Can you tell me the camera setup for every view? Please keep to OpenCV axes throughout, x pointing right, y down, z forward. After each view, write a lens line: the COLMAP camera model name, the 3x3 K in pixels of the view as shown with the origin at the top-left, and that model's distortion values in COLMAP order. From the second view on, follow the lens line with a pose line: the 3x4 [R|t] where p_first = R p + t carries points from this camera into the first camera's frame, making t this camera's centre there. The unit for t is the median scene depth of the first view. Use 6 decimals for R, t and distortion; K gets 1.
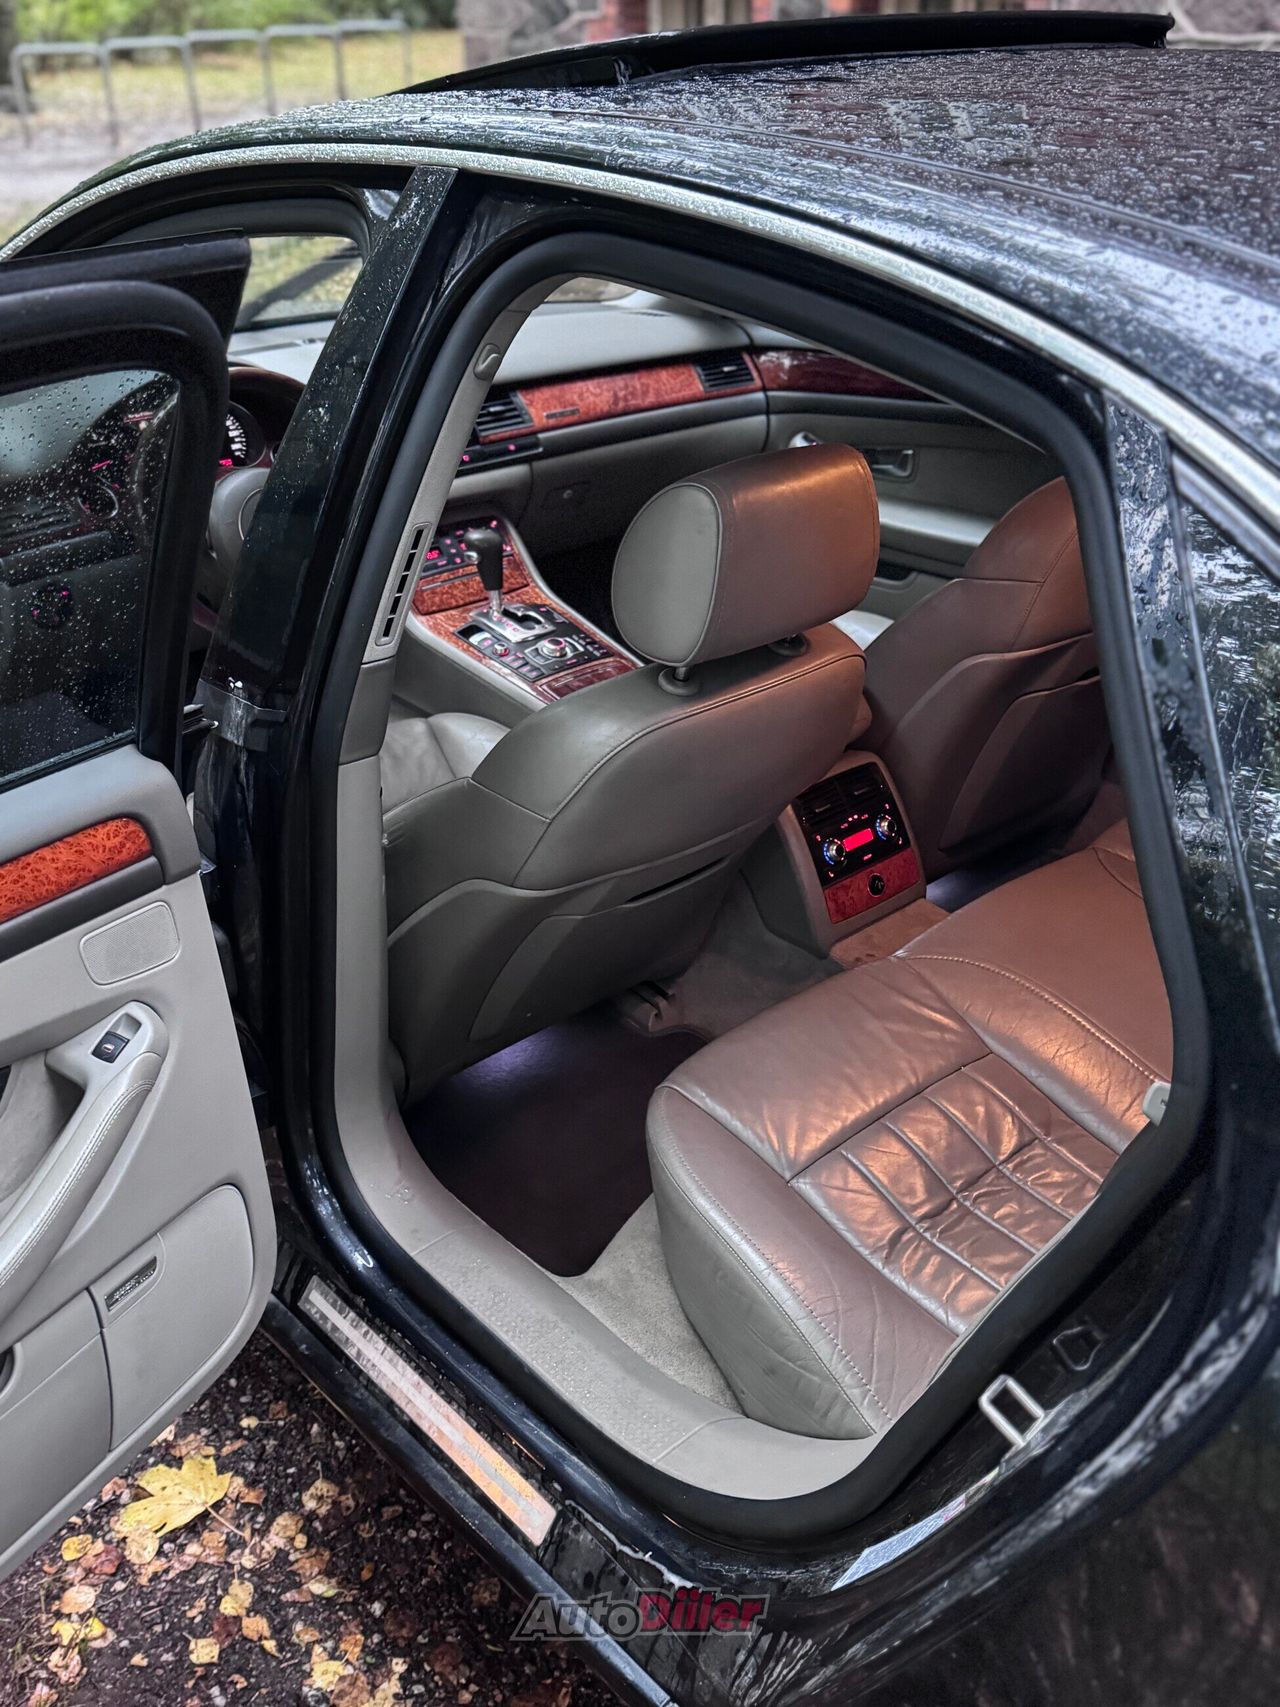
lens RADIAL K [[1566.5, 0, 640.0], [0, 1566.5, 853.5], [0, 0, 1]] dist [0.191566, -0.382951]
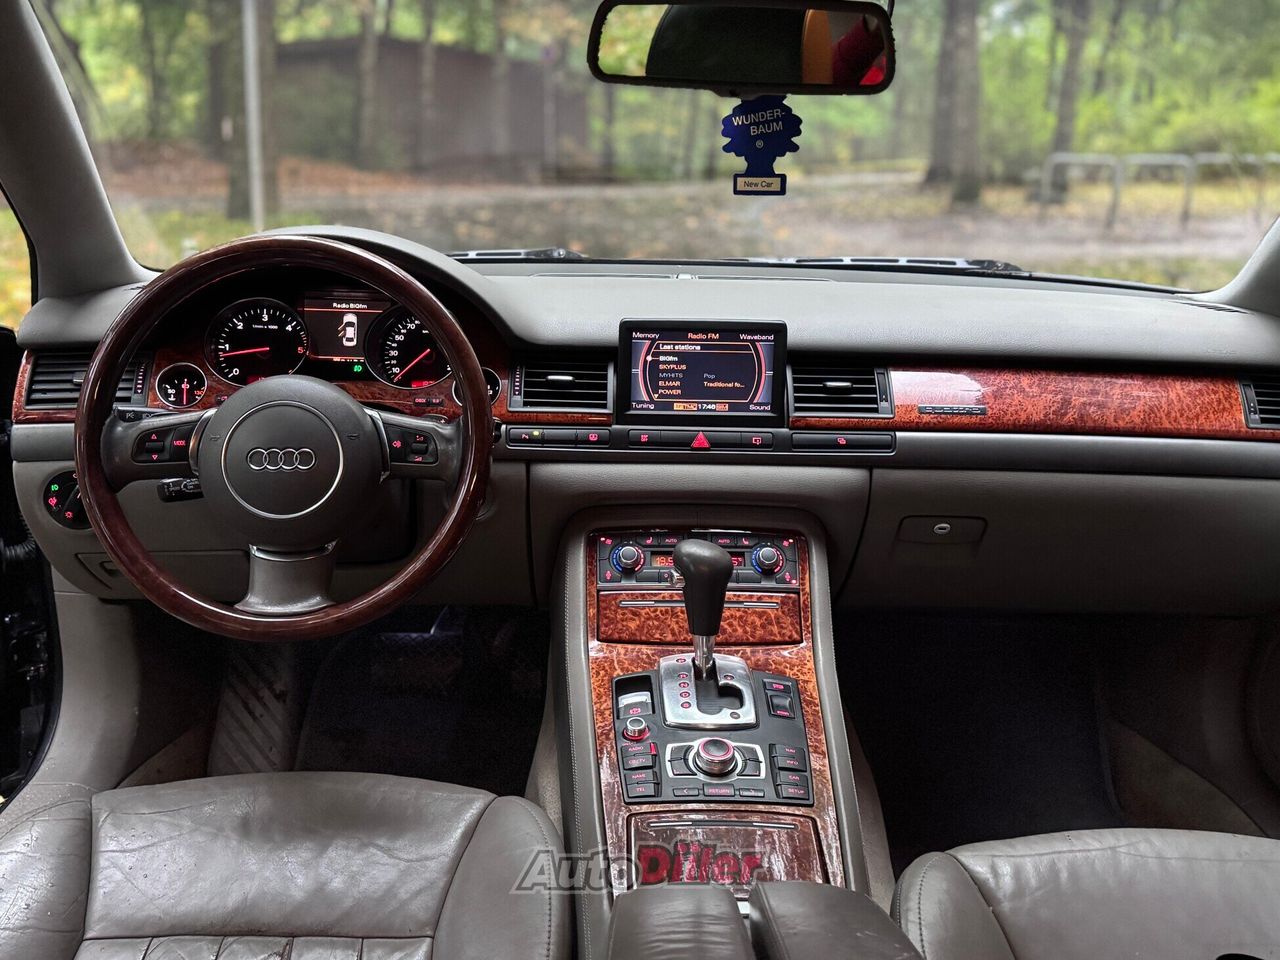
lens RADIAL K [[1174.6, 0, 638.3], [0, 1174.6, 486.0], [0, 0, 1]] dist [0.191566, -0.382951]
pose [[0.763089, 0.206621, -0.612375, 0.161011], [-0.333379, 0.937572, -0.099083, -0.159372], [0.553673, 0.279763, 0.784333, 0.563146]]
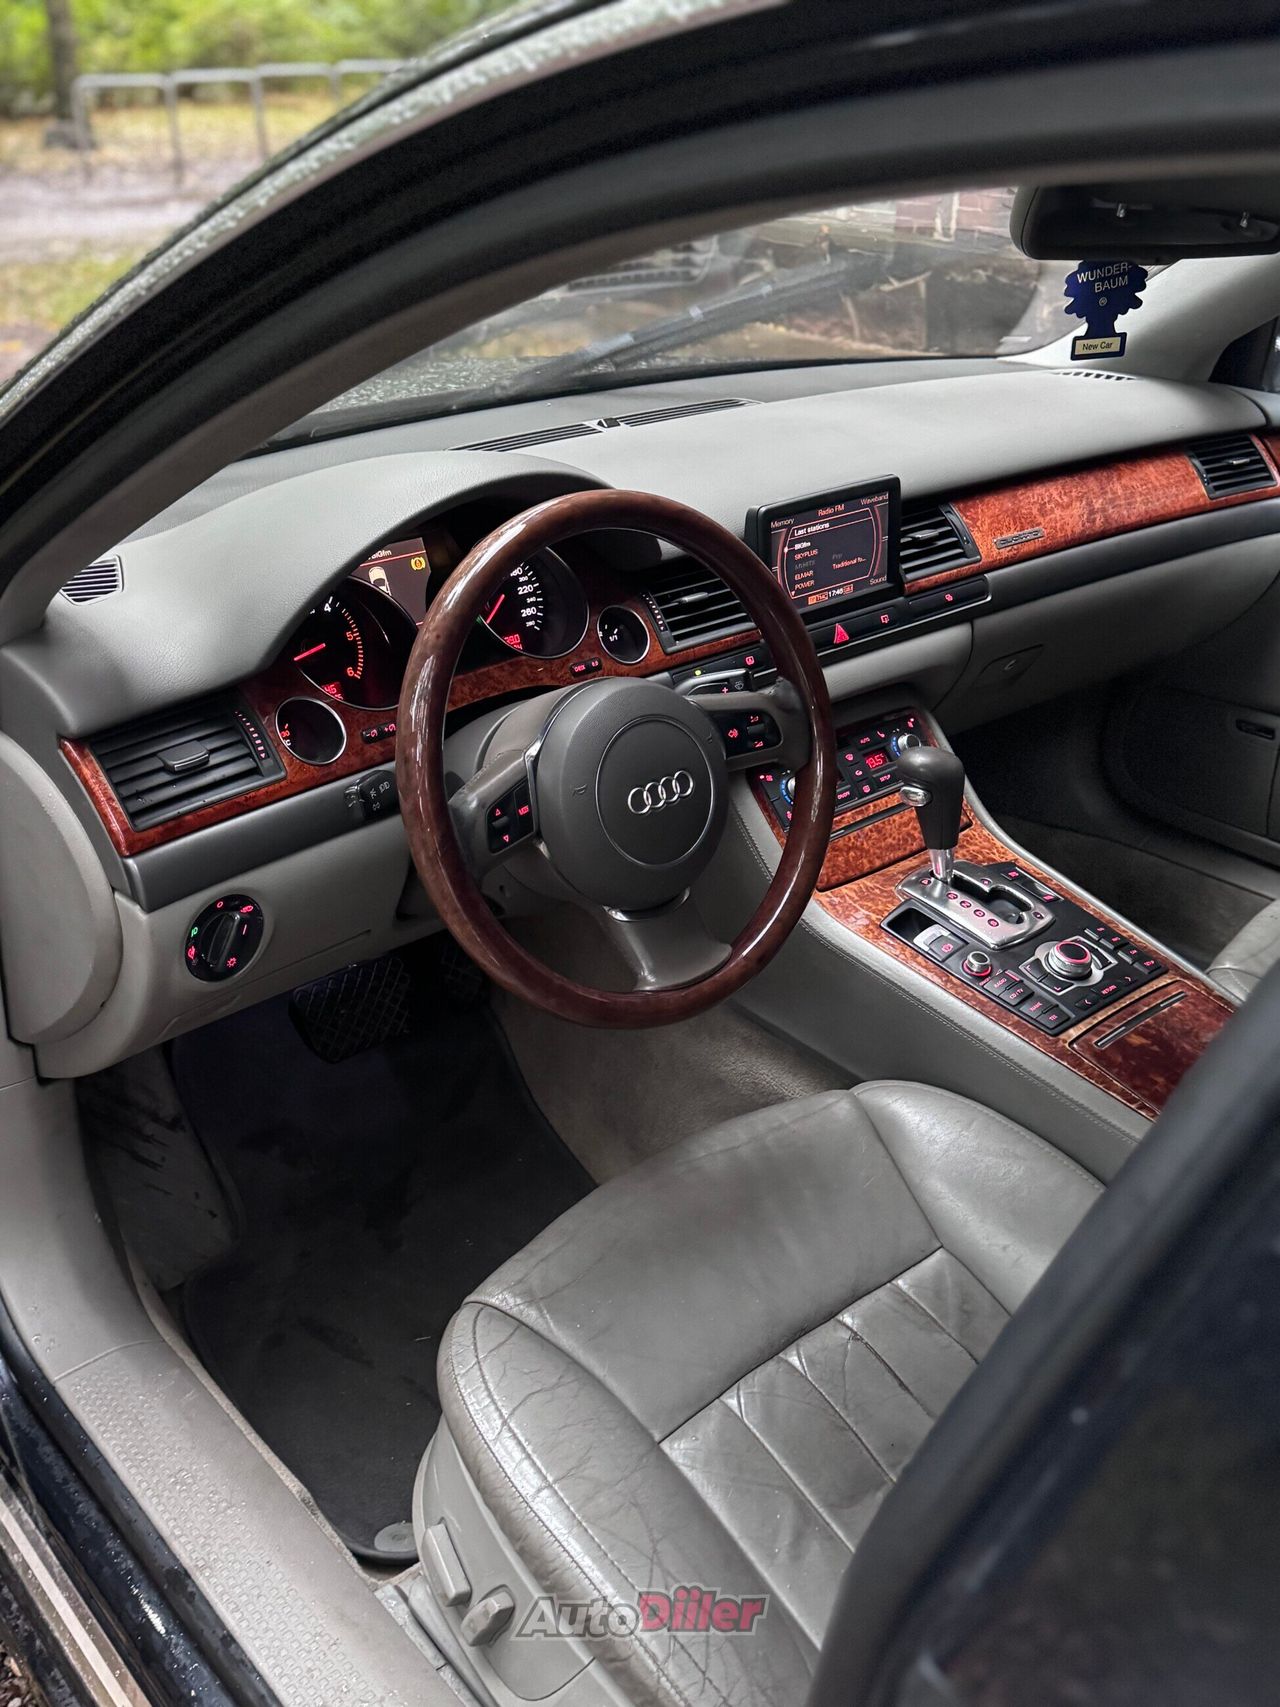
lens RADIAL K [[1566.5, 0, 640.0], [0, 1566.5, 853.5], [0, 0, 1]] dist [0.191566, -0.382951]
pose [[0.999635, 0.016760, -0.021172, -0.182105], [-0.017305, 0.999517, -0.025824, -0.140547], [0.020729, 0.026181, 0.999442, 0.396898]]
